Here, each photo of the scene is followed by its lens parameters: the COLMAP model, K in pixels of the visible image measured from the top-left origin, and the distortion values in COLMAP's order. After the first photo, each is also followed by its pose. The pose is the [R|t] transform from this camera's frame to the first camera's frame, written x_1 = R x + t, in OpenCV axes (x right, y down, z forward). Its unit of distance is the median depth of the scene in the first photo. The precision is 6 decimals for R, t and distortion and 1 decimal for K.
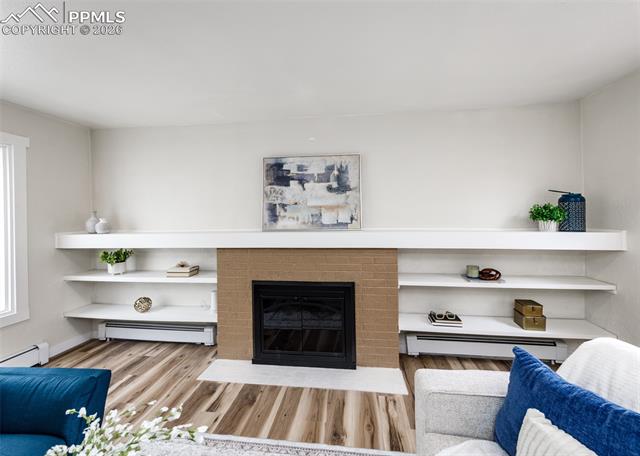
lens RADIAL K [[247.2, 0, 328.3], [0, 247.2, 218.3], [0, 0, 1]] dist [-0.007942, -0.000155]
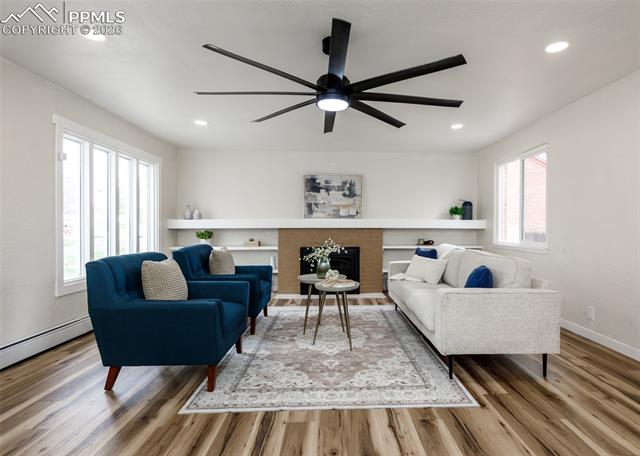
lens RADIAL K [[352.0, 0, 320.5], [0, 352.0, 230.7], [0, 0, 1]] dist [0.012409, -0.002128]
pose [[0.989025, 0.011972, 0.147265, -0.513014], [-0.014664, 0.999744, 0.017213, 0.088145], [-0.147022, -0.019184, 0.988947, -1.386776]]
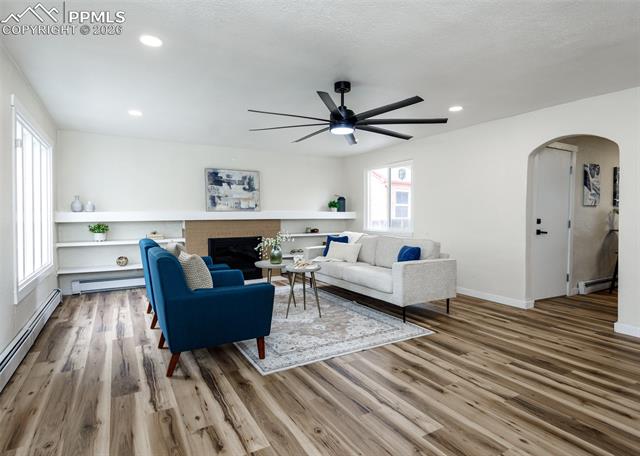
lens RADIAL K [[352.0, 0, 300.7], [0, 352.0, 223.7], [0, 0, 1]] dist [0.012409, -0.002128]
pose [[0.818868, -0.006755, 0.573942, -1.167221], [-0.009182, 0.999649, 0.024866, 0.071973], [-0.573908, -0.025632, 0.818519, -1.411665]]
